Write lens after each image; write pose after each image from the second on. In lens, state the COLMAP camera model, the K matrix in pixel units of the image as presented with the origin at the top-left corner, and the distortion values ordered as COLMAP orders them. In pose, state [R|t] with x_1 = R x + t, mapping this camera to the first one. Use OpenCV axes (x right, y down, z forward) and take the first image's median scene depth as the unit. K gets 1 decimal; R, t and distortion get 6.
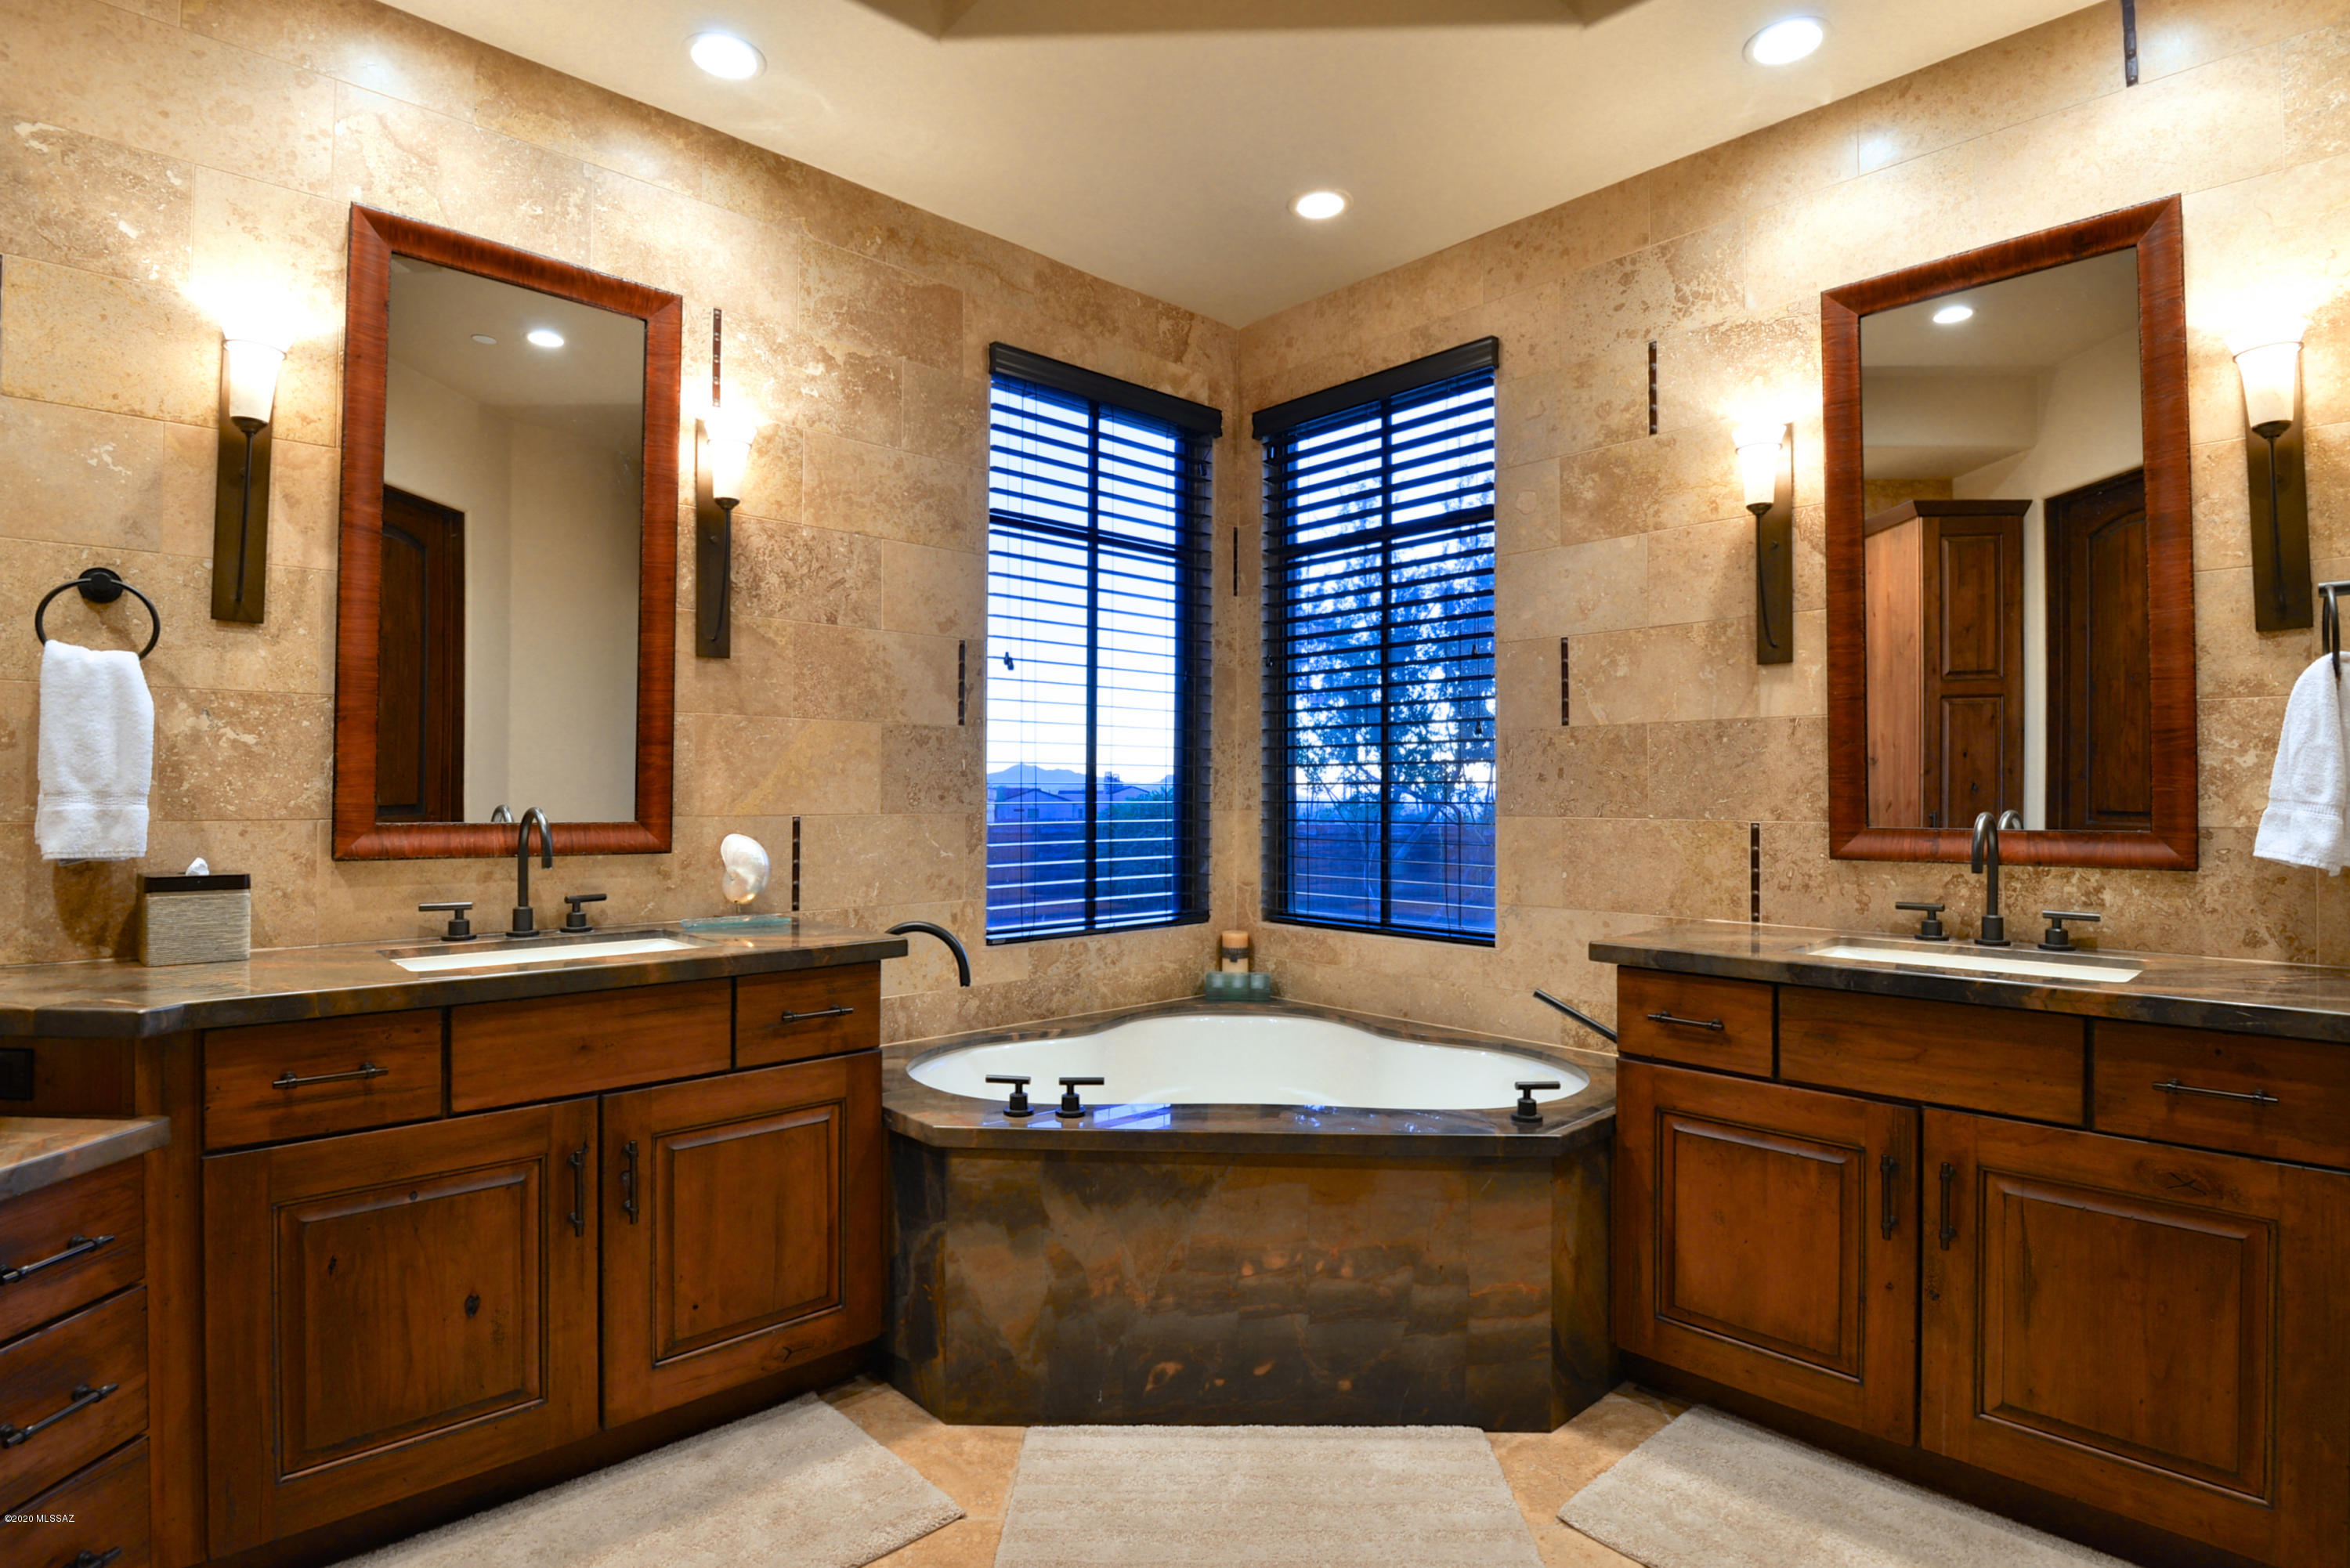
lens RADIAL K [[1175.6, 0, 1175.0], [0, 1175.6, 784.0], [0, 0, 1]] dist [-0.005092, -0.014733]
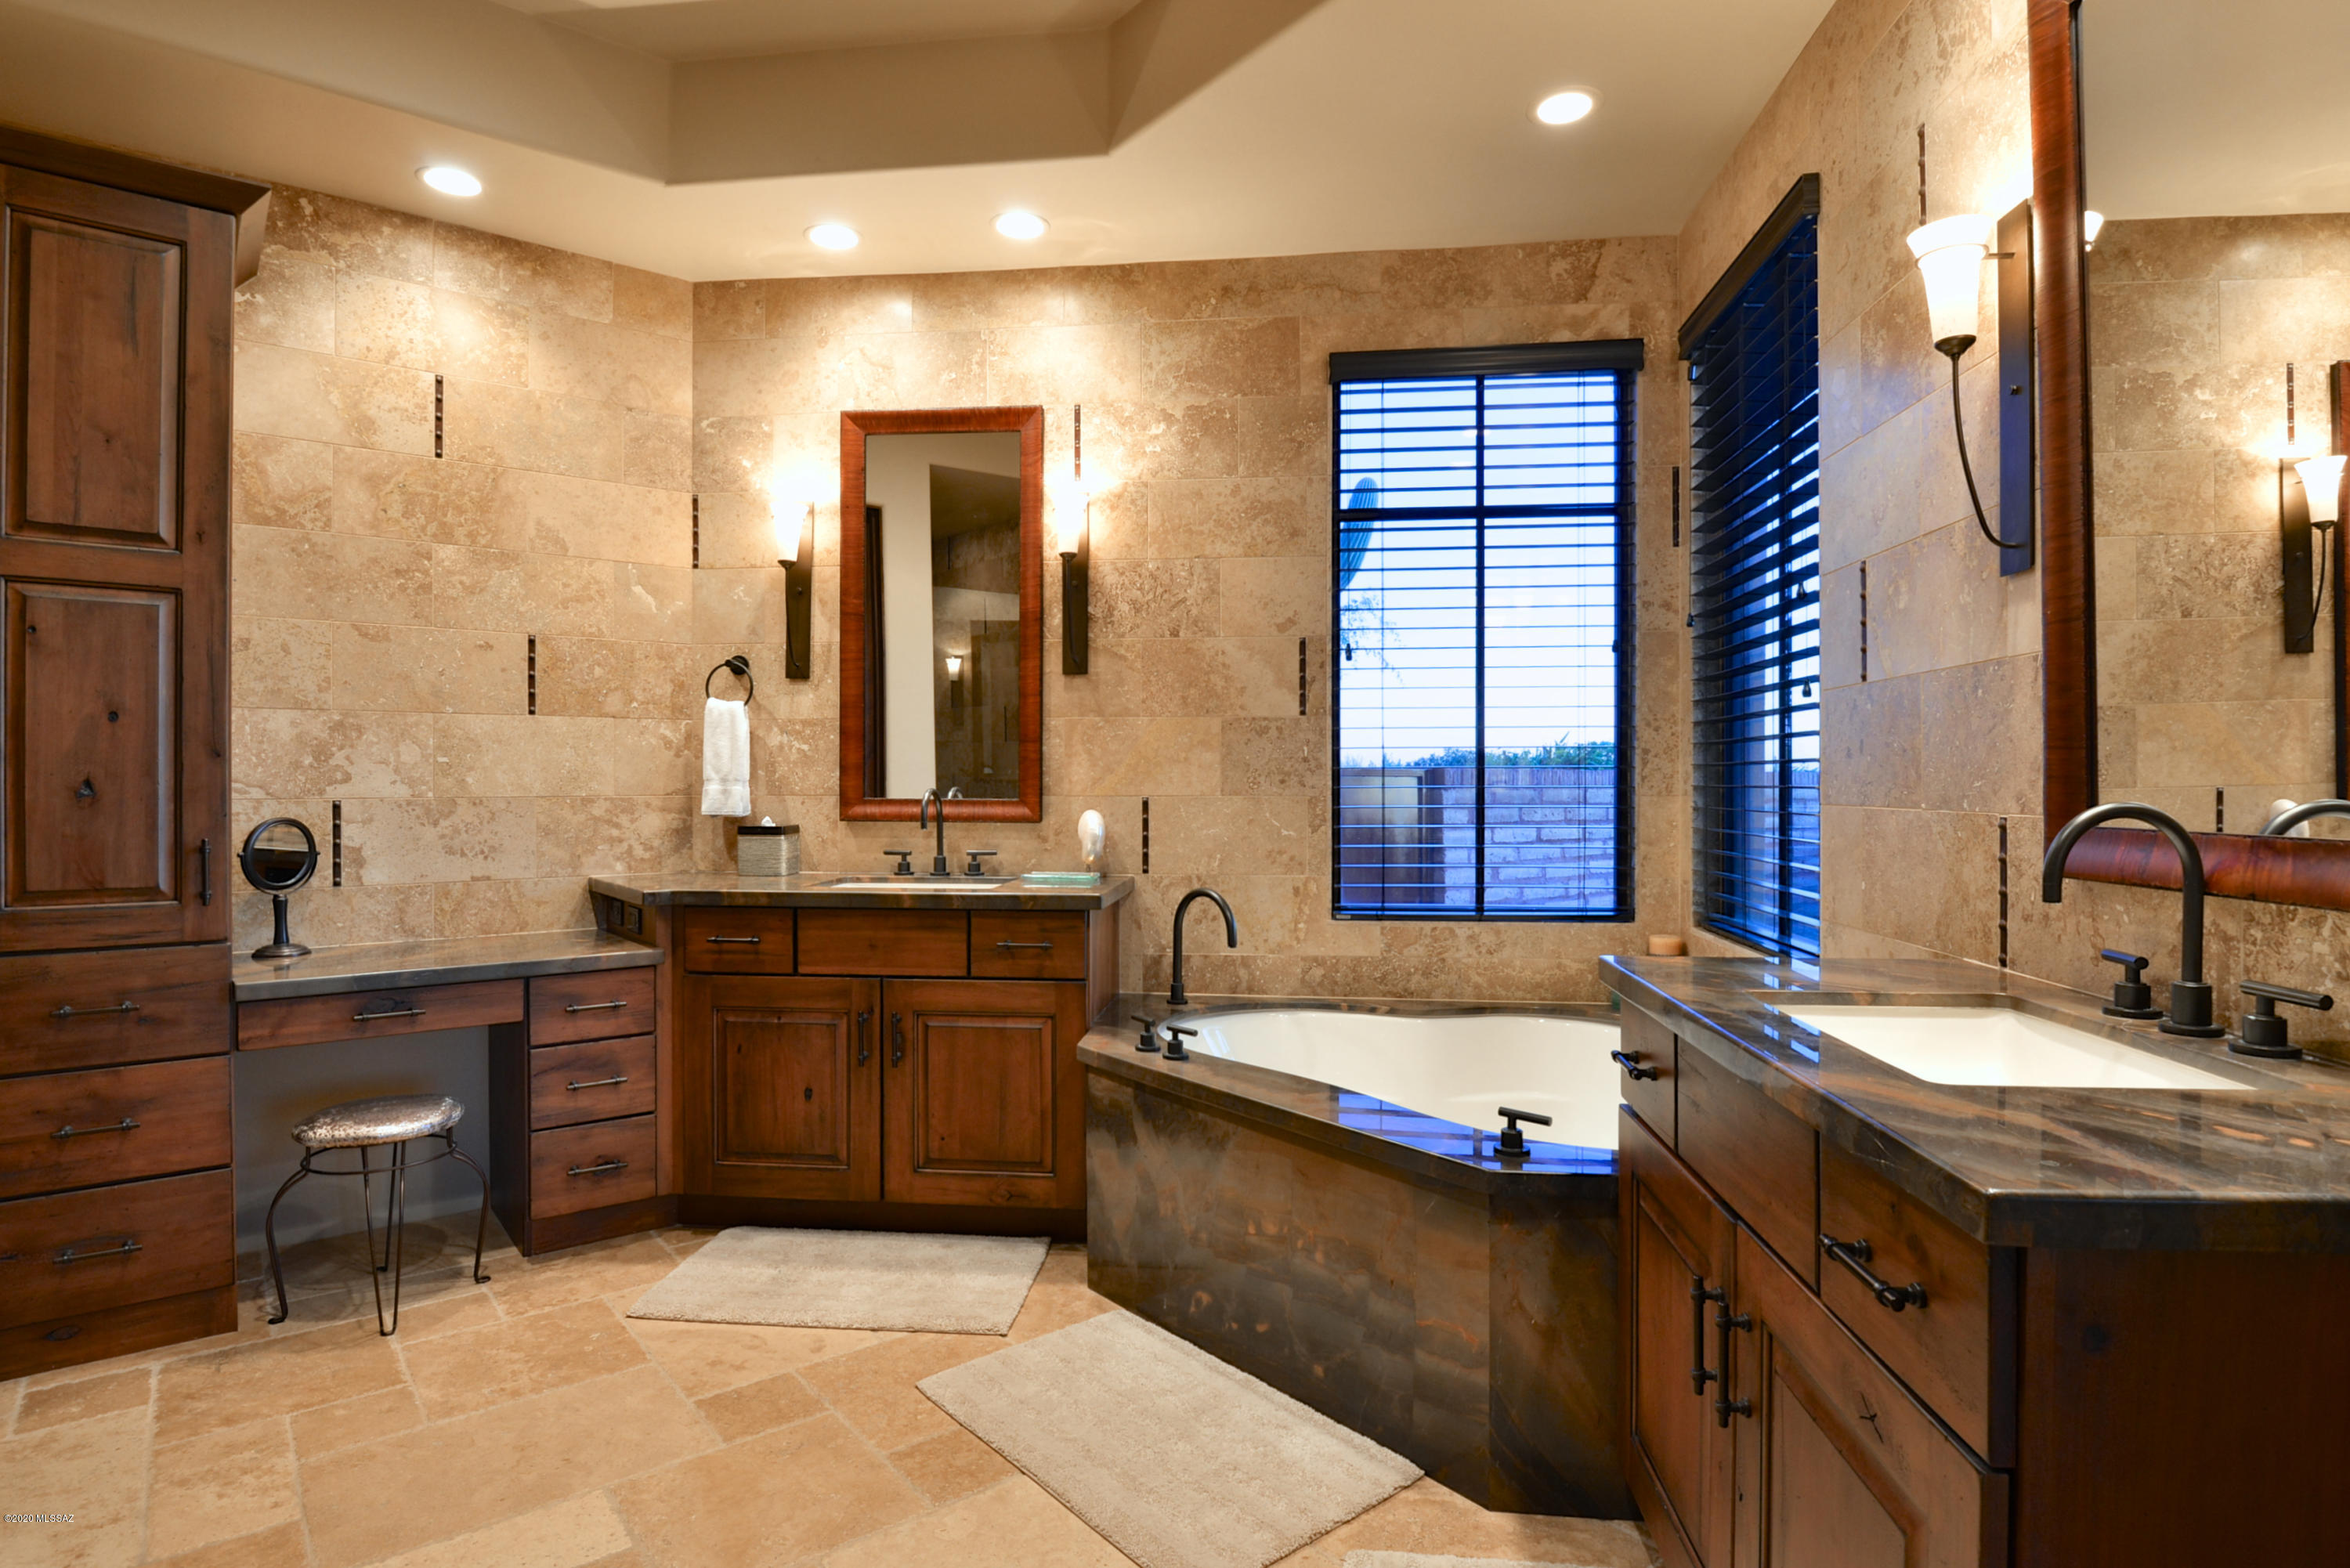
lens RADIAL K [[1225.8, 0, 1175.0], [0, 1225.8, 784.0], [0, 0, 1]] dist [-0.003288, -0.012347]
pose [[0.647784, -0.000410, -0.761824, 0.699148], [0.009421, 0.999928, 0.007473, 0.004868], [0.761766, -0.012018, 0.647741, 0.195880]]
